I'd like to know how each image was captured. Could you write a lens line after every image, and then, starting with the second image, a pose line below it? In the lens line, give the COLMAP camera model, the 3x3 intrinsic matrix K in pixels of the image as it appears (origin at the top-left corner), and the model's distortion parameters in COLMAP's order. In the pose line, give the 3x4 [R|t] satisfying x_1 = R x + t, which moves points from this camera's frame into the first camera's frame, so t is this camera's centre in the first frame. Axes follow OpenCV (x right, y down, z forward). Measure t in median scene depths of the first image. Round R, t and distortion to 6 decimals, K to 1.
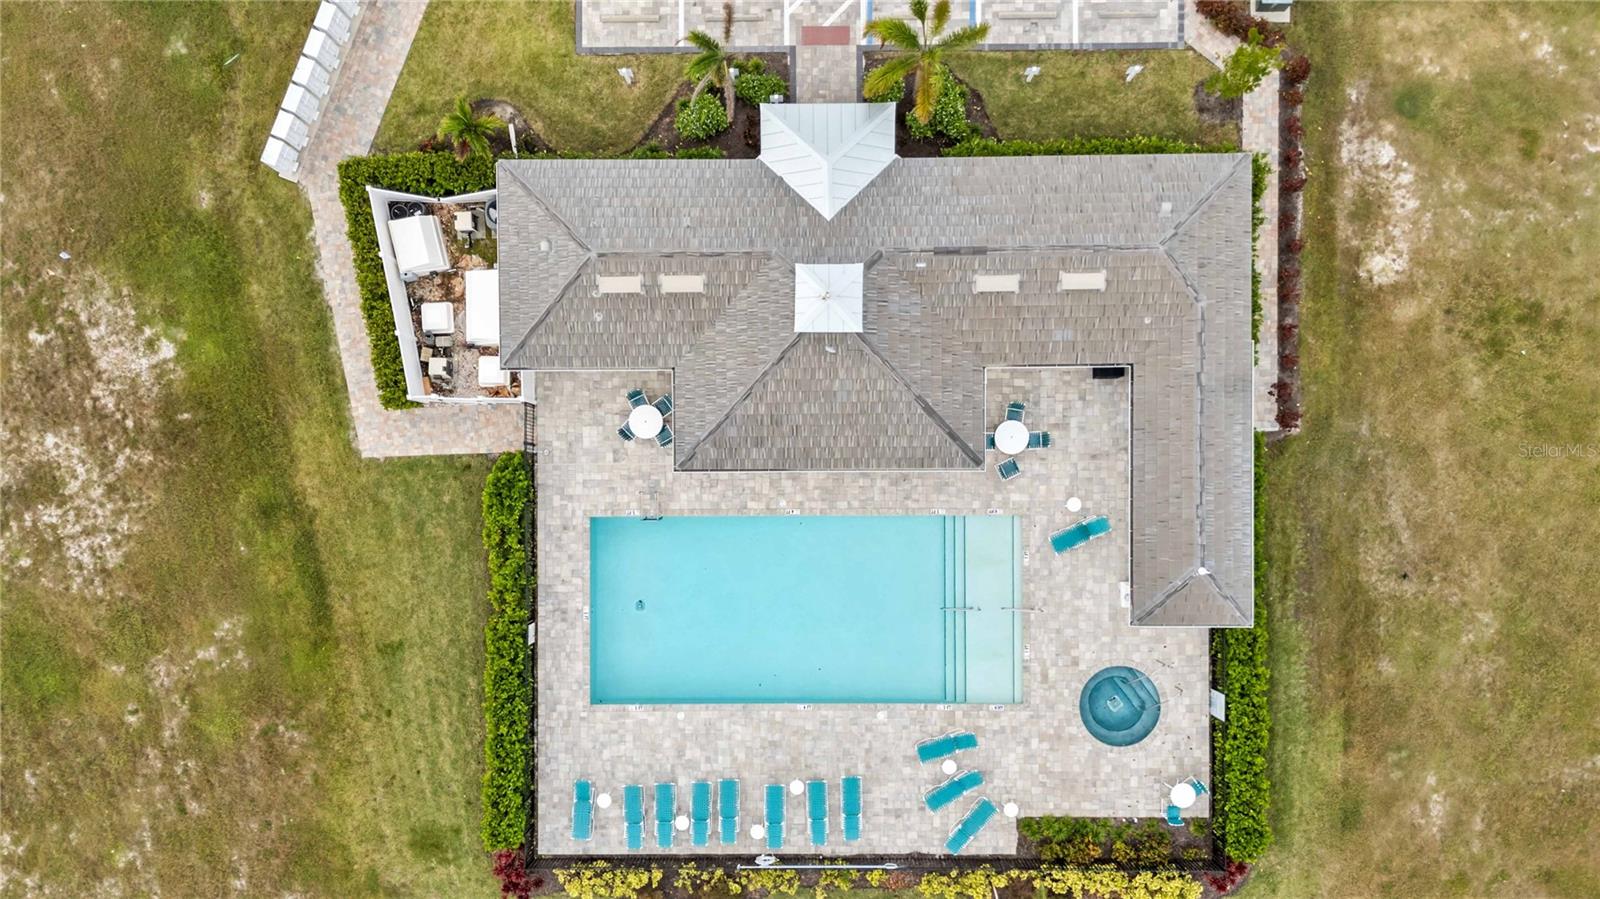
lens RADIAL K [[1214.2, 0, 799.9], [0, 1214.2, 512.6], [0, 0, 1]] dist [0.065871, -0.047506]
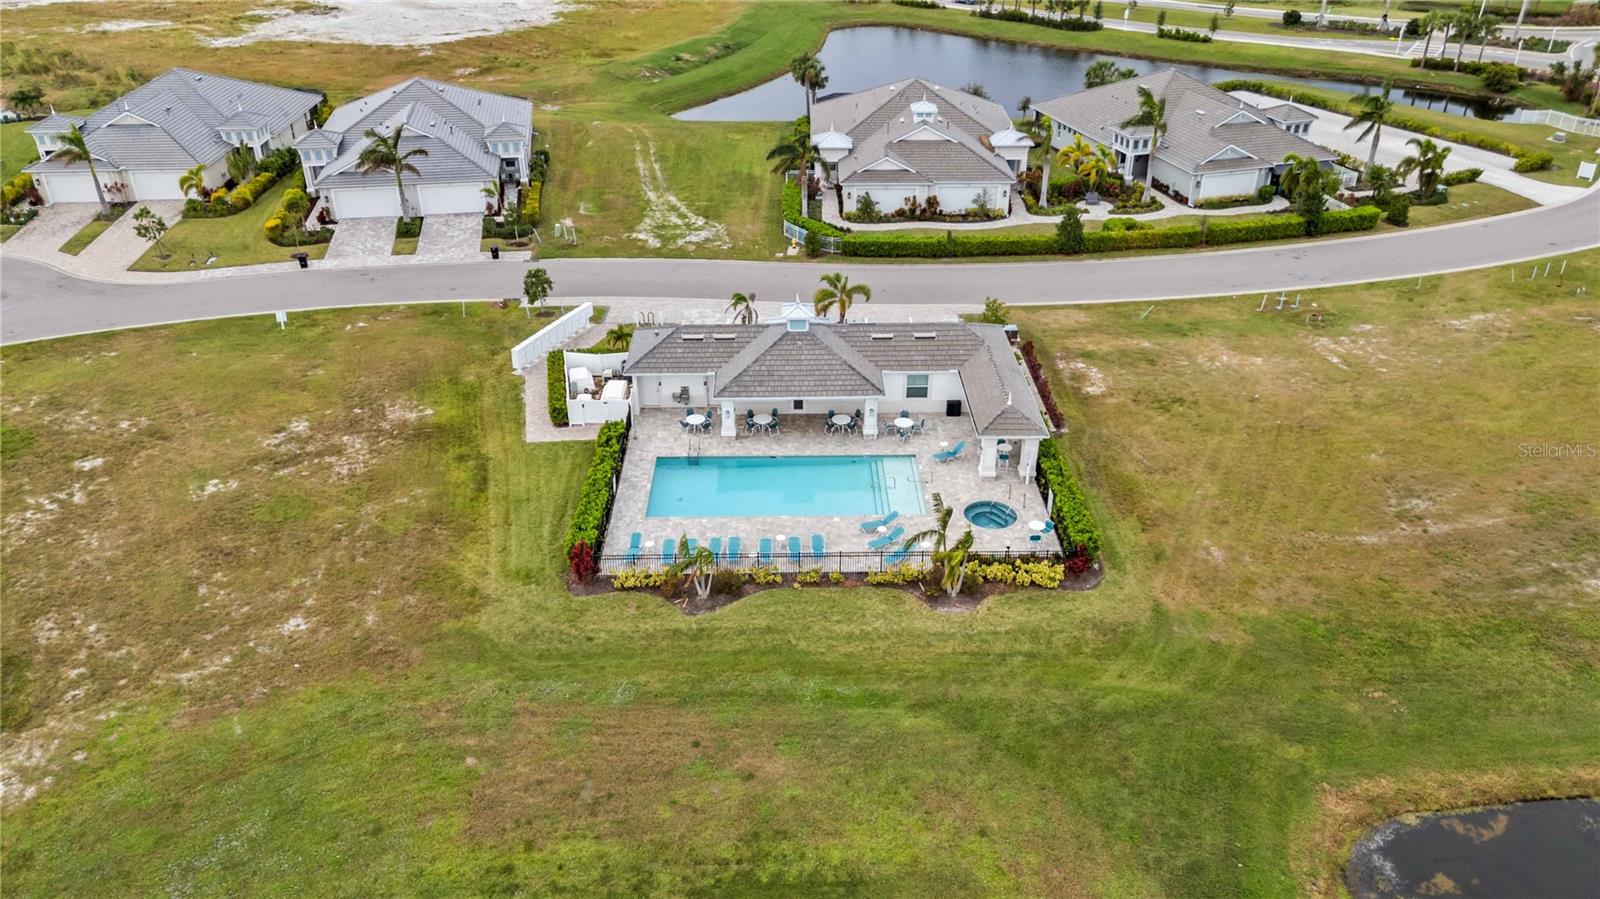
lens RADIAL K [[1173.4, 0, 800.0], [0, 1173.4, 449.5], [0, 0, 1]] dist [0.081316, -0.071920]
pose [[0.999853, 0.007094, 0.015639, -0.001986], [0.010344, 0.478127, -0.878230, 1.421500], [-0.013708, 0.878262, 0.477983, 0.221081]]
